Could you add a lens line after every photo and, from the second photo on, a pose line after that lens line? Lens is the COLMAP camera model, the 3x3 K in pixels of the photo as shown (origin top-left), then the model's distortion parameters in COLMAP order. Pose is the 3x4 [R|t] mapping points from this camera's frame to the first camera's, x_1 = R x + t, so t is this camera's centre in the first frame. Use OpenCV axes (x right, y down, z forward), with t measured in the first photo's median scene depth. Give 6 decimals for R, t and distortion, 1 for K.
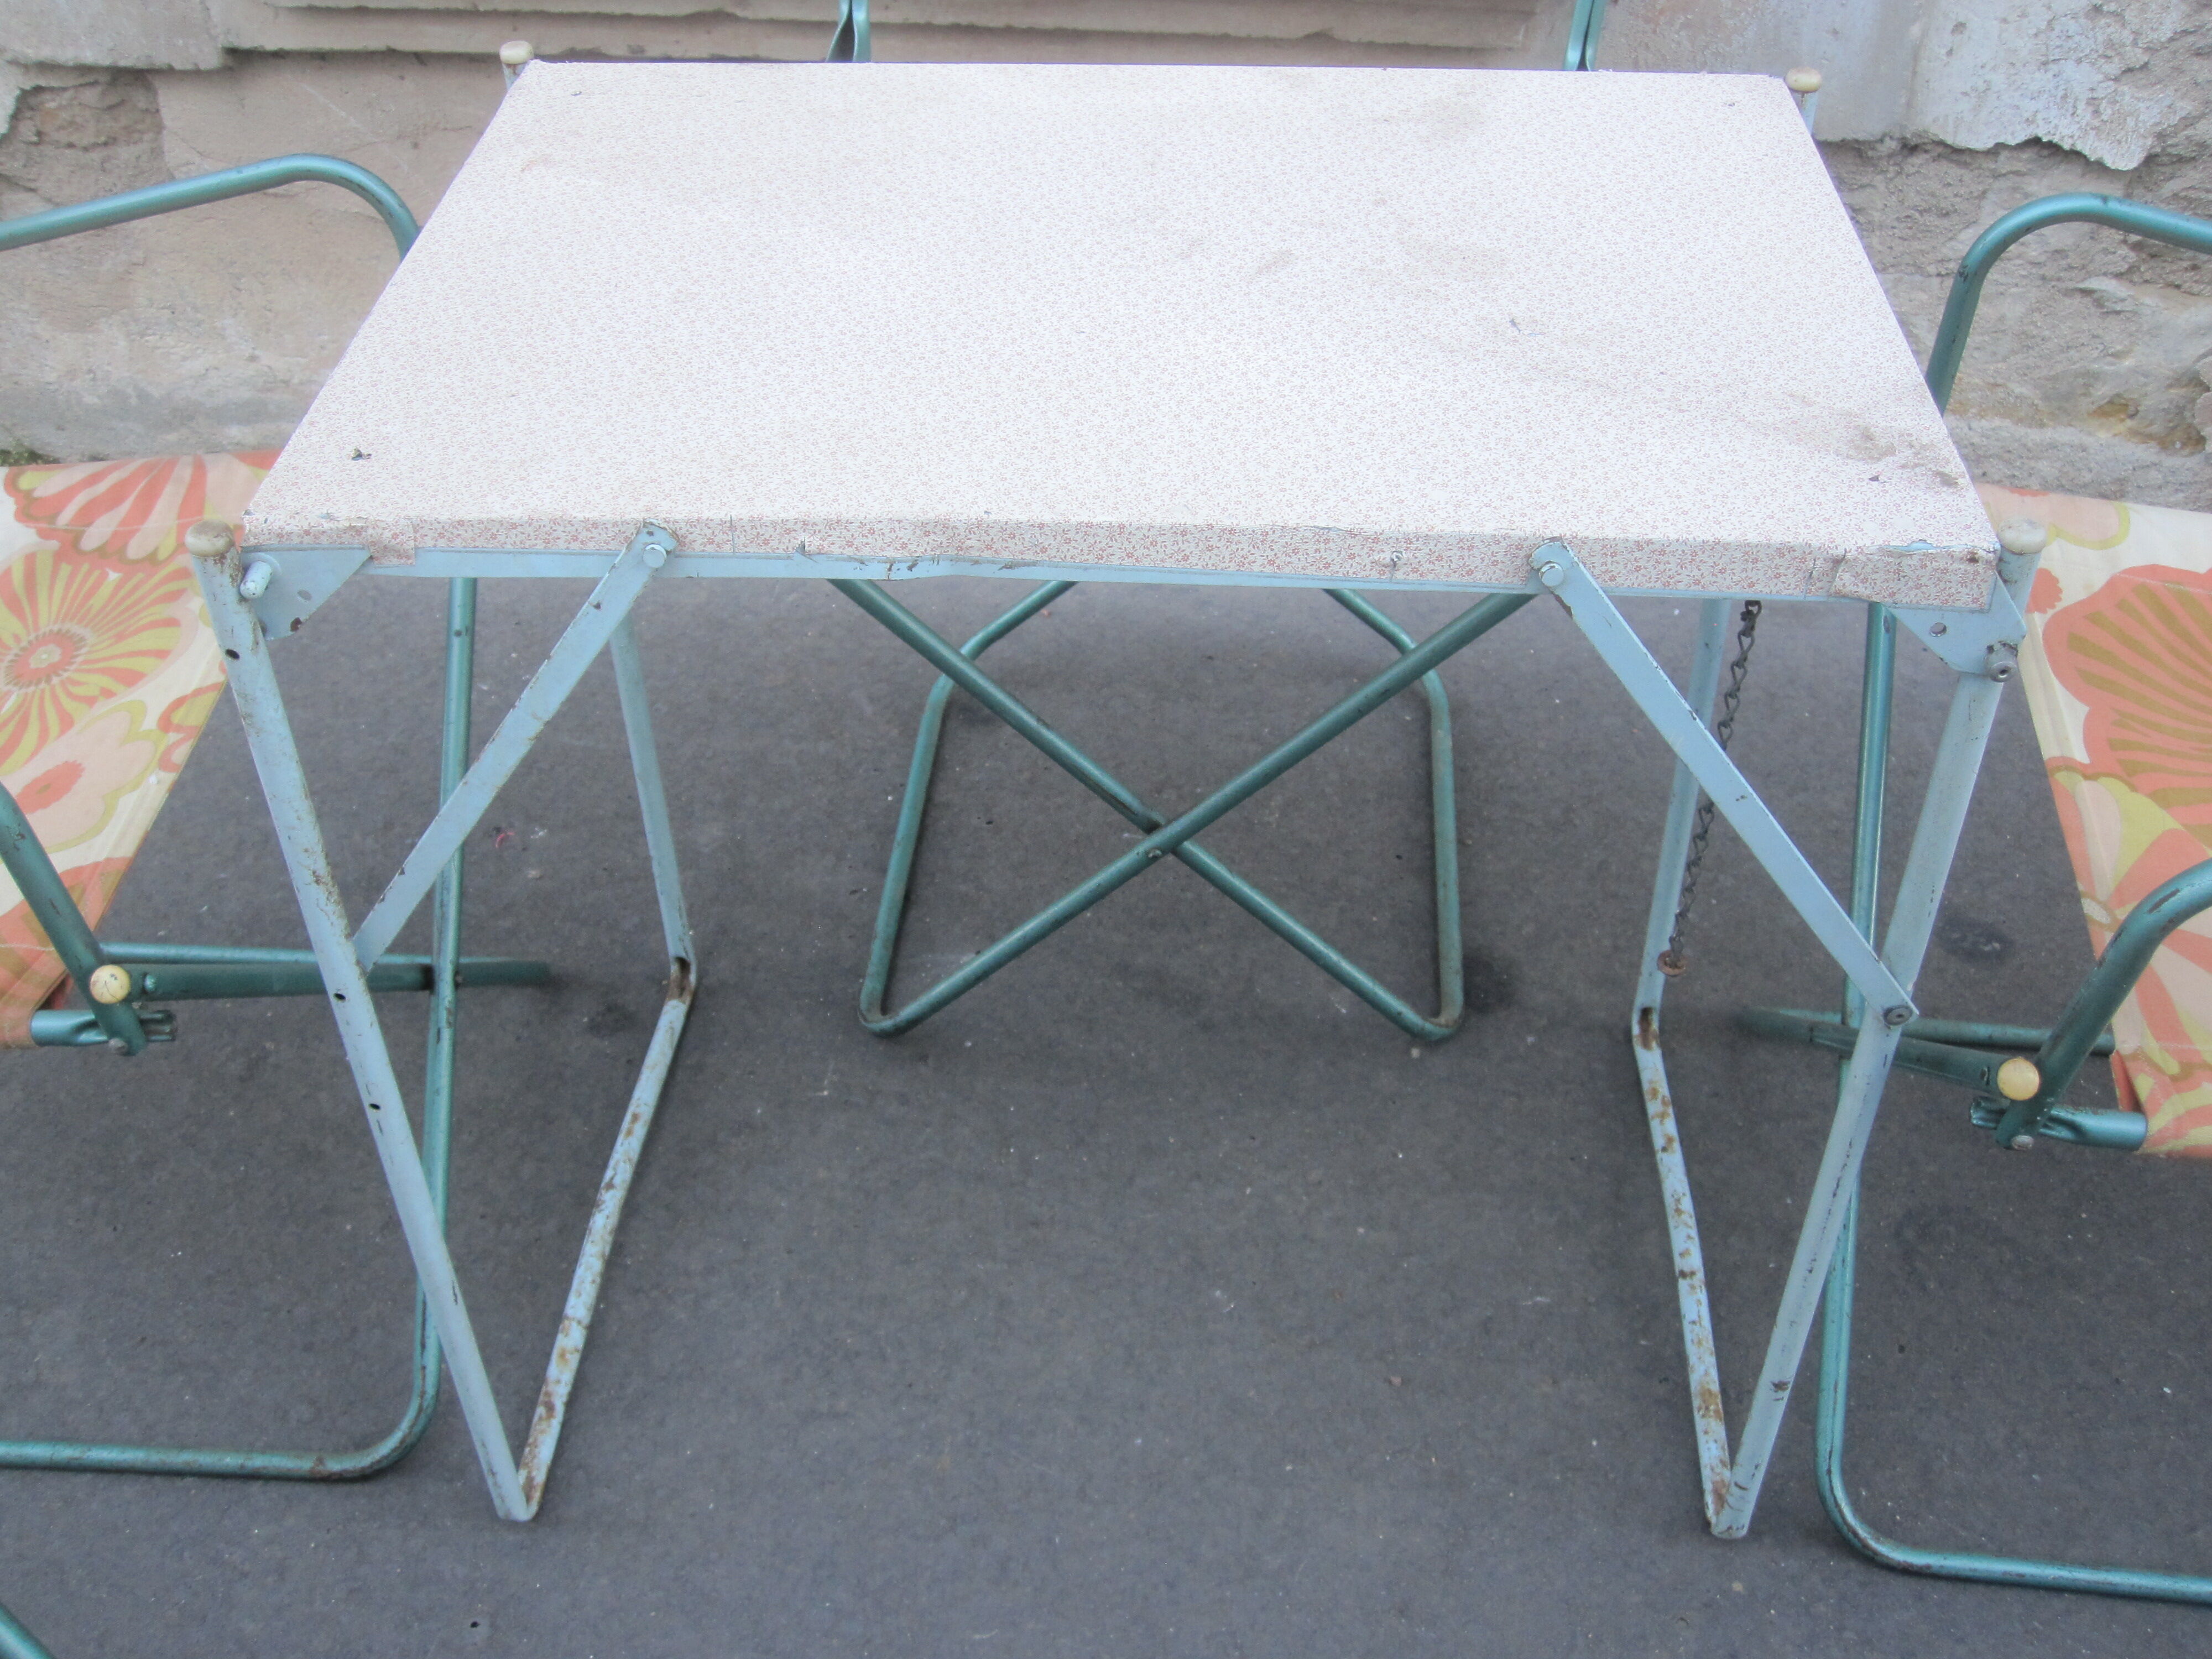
lens RADIAL K [[2171.4, 0, 1098.8], [0, 2171.4, 803.7], [0, 0, 1]] dist [-0.086830, 0.045867]
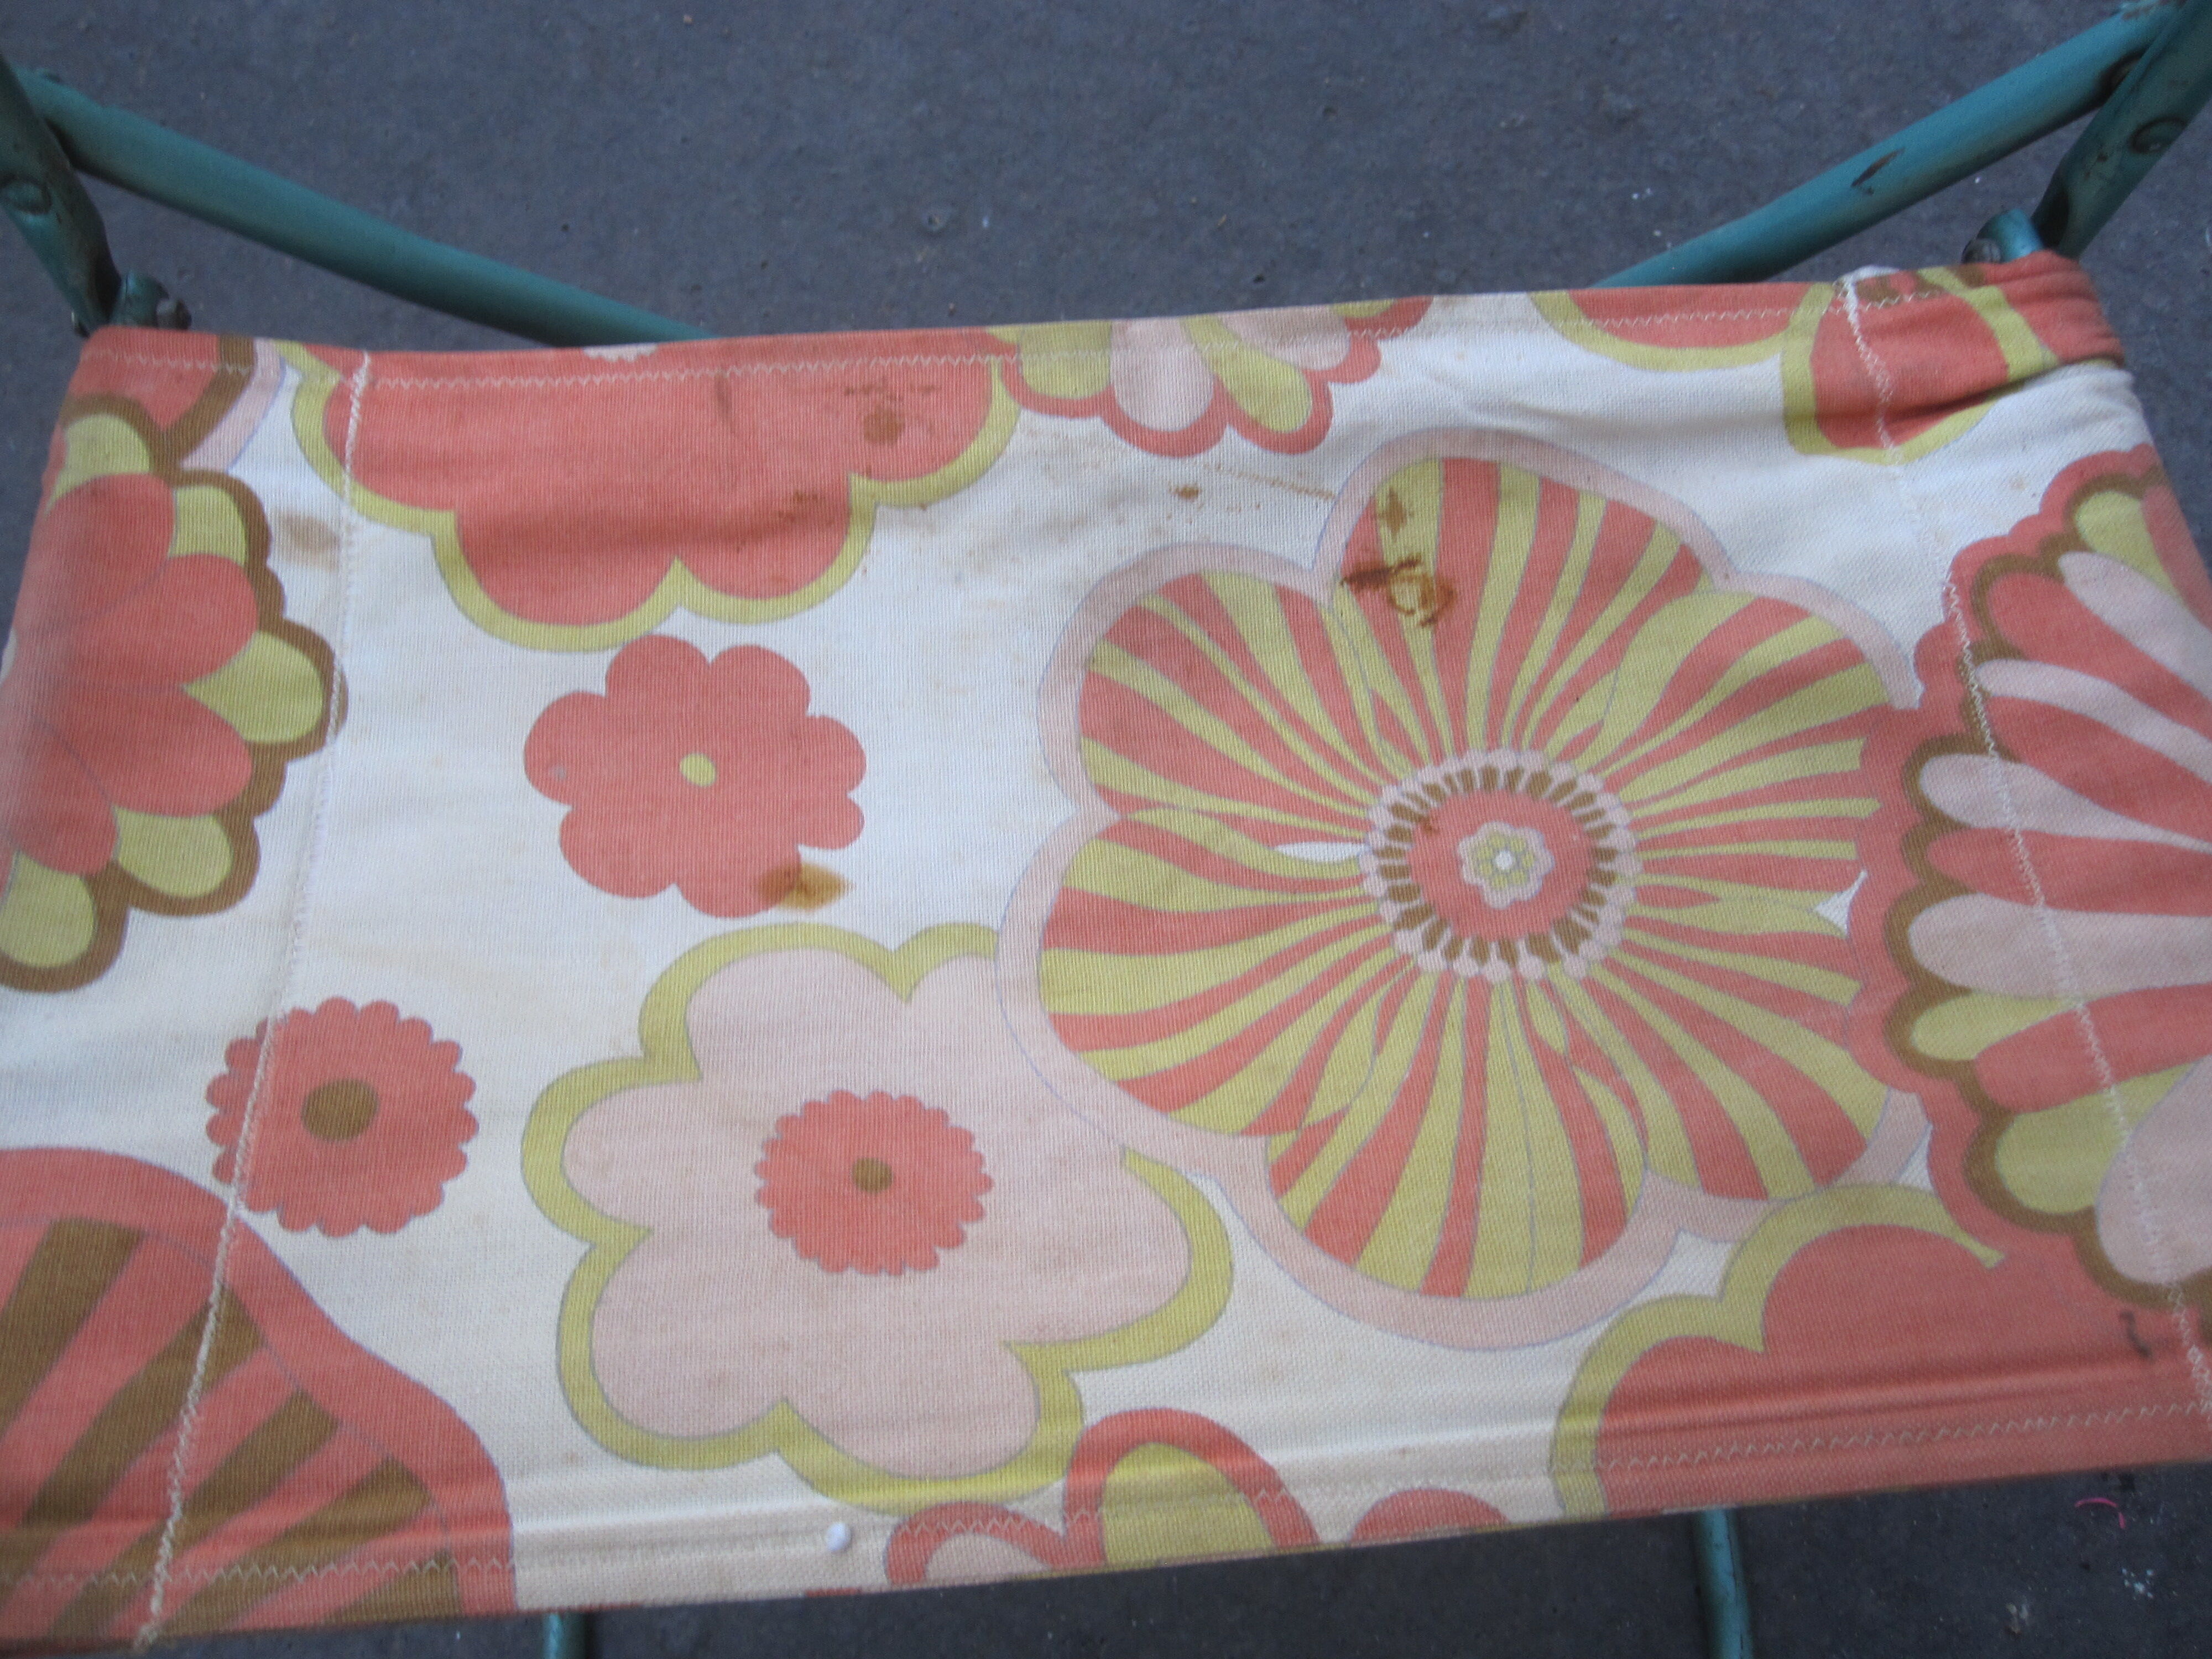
lens RADIAL K [[2171.4, 0, 1098.8], [0, 2171.4, 803.7], [0, 0, 1]] dist [-0.086830, 0.045867]
pose [[0.112295, 0.919480, -0.376757, -0.358762], [-0.665096, 0.351249, 0.658993, -0.262330], [0.738267, 0.176578, 0.650986, 0.680294]]
